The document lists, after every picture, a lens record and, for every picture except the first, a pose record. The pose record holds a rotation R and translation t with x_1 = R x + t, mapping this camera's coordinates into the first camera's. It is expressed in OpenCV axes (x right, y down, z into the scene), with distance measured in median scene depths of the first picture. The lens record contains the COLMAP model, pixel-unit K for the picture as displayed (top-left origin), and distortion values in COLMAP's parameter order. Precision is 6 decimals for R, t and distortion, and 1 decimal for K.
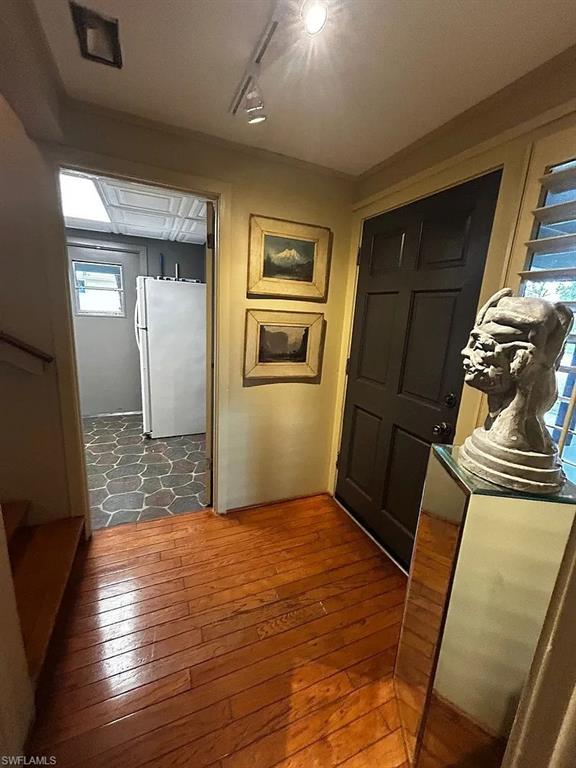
lens RADIAL K [[310.8, 0, 289.3], [0, 310.8, 380.6], [0, 0, 1]] dist [0.001541, 0.000280]
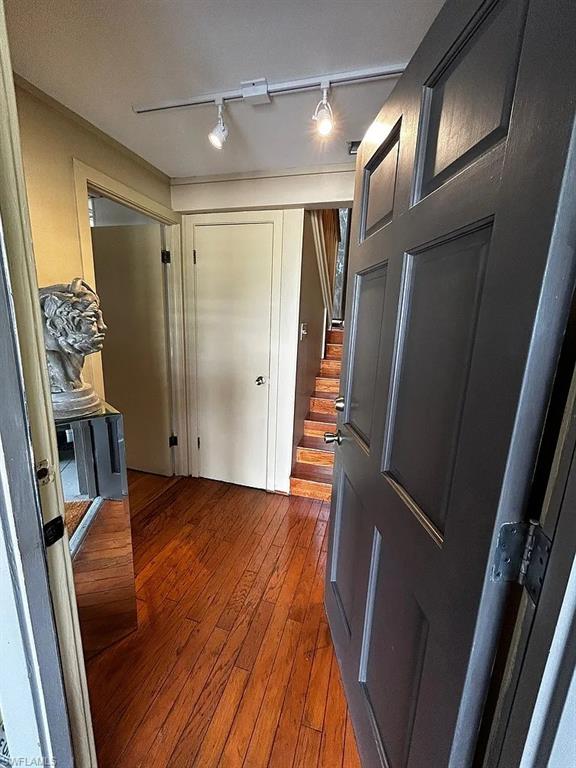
lens RADIAL K [[310.8, 0, 289.3], [0, 310.8, 380.6], [0, 0, 1]] dist [0.001541, 0.000280]
pose [[-0.624813, 0.077767, -0.776892, 0.493391], [-0.241165, 0.927149, 0.286764, -0.199752], [0.742595, 0.366533, -0.560541, 1.066501]]
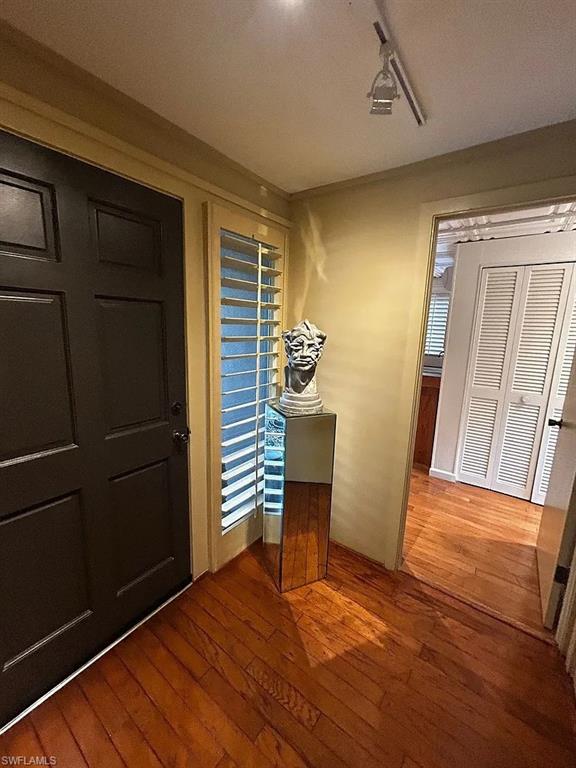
lens RADIAL K [[310.8, 0, 289.3], [0, 310.8, 380.6], [0, 0, 1]] dist [0.001541, 0.000280]
pose [[-0.501198, -0.228001, 0.834755, -0.389741], [0.124026, 0.935777, 0.330060, -0.237885], [-0.856398, 0.268956, -0.440731, 0.827851]]
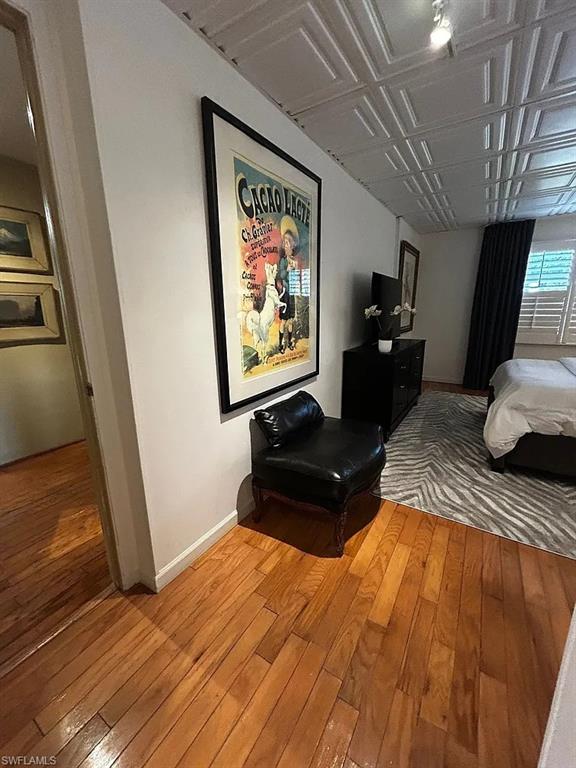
lens RADIAL K [[310.8, 0, 289.3], [0, 310.8, 380.6], [0, 0, 1]] dist [0.001541, 0.000280]
pose [[0.821490, -0.201125, 0.533575, 0.155619], [0.186727, 0.979022, 0.081547, 0.241217], [-0.538783, 0.032643, 0.841812, -0.542508]]
